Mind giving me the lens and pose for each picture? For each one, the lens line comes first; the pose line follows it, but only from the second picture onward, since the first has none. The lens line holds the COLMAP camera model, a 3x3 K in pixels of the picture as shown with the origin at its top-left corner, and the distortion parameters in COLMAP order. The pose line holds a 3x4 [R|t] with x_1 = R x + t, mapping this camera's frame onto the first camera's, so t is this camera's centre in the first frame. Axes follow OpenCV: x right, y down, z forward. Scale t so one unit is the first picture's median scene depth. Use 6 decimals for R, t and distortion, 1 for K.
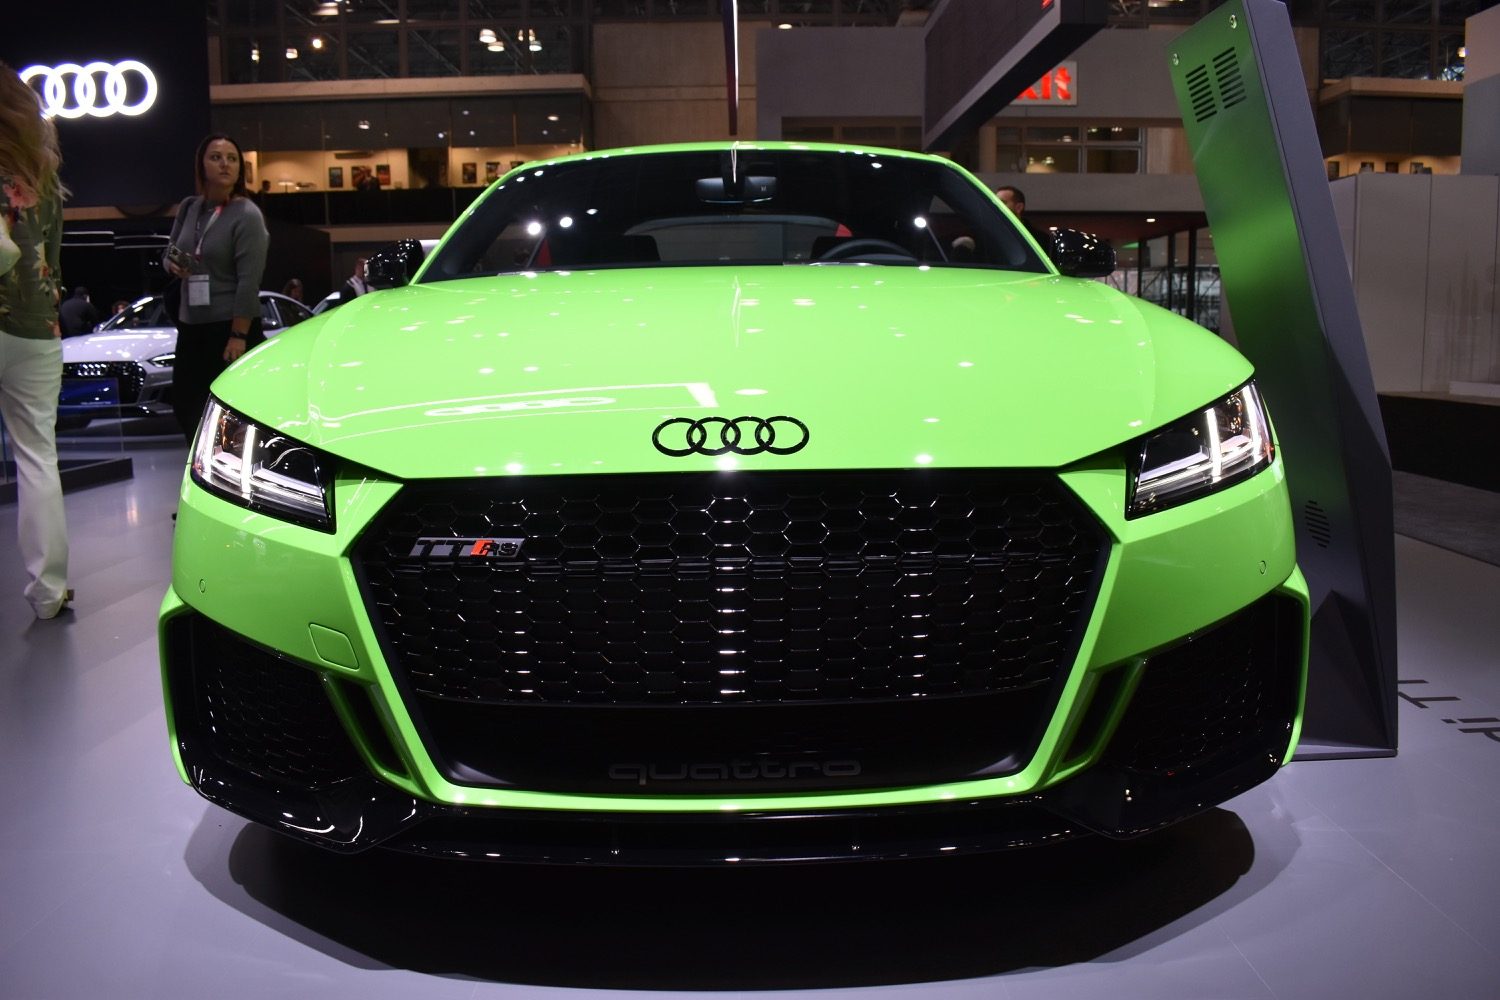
lens RADIAL K [[1205.4, 0, 747.7], [0, 1205.4, 503.0], [0, 0, 1]] dist [-0.090791, 0.001312]
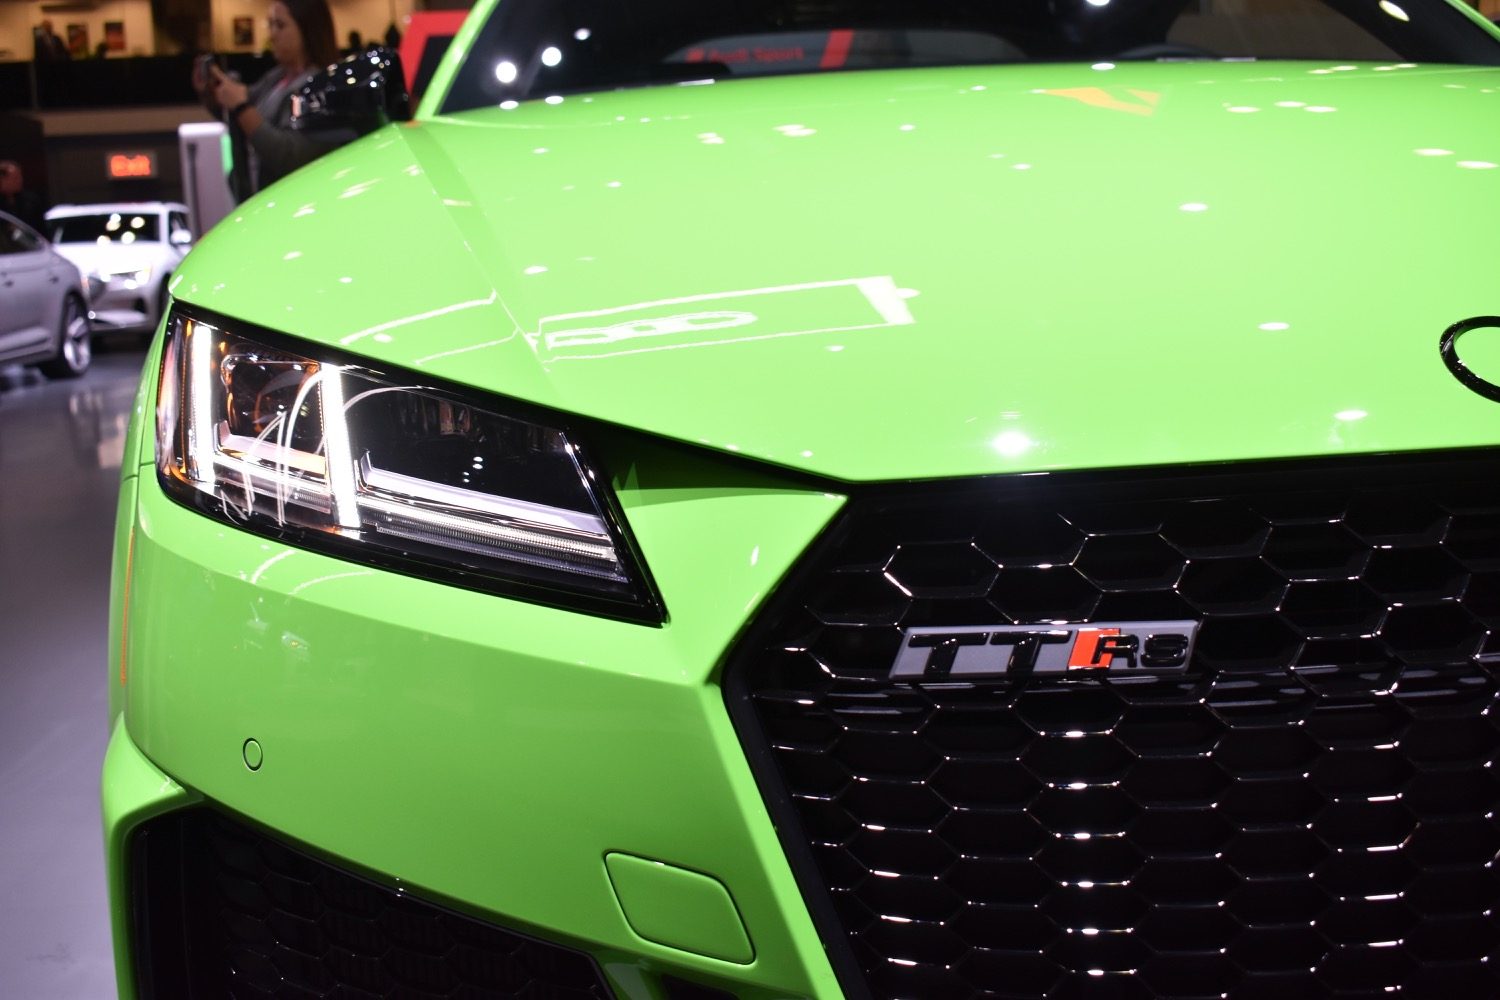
lens RADIAL K [[1573.2, 0, 752.9], [0, 1573.2, 498.0], [0, 0, 1]] dist [0.070402, 0.000000]
pose [[0.997495, -0.047011, 0.052861, -0.347020], [0.045842, 0.998681, 0.023117, -0.028353], [-0.053878, -0.020636, 0.998334, 0.475243]]
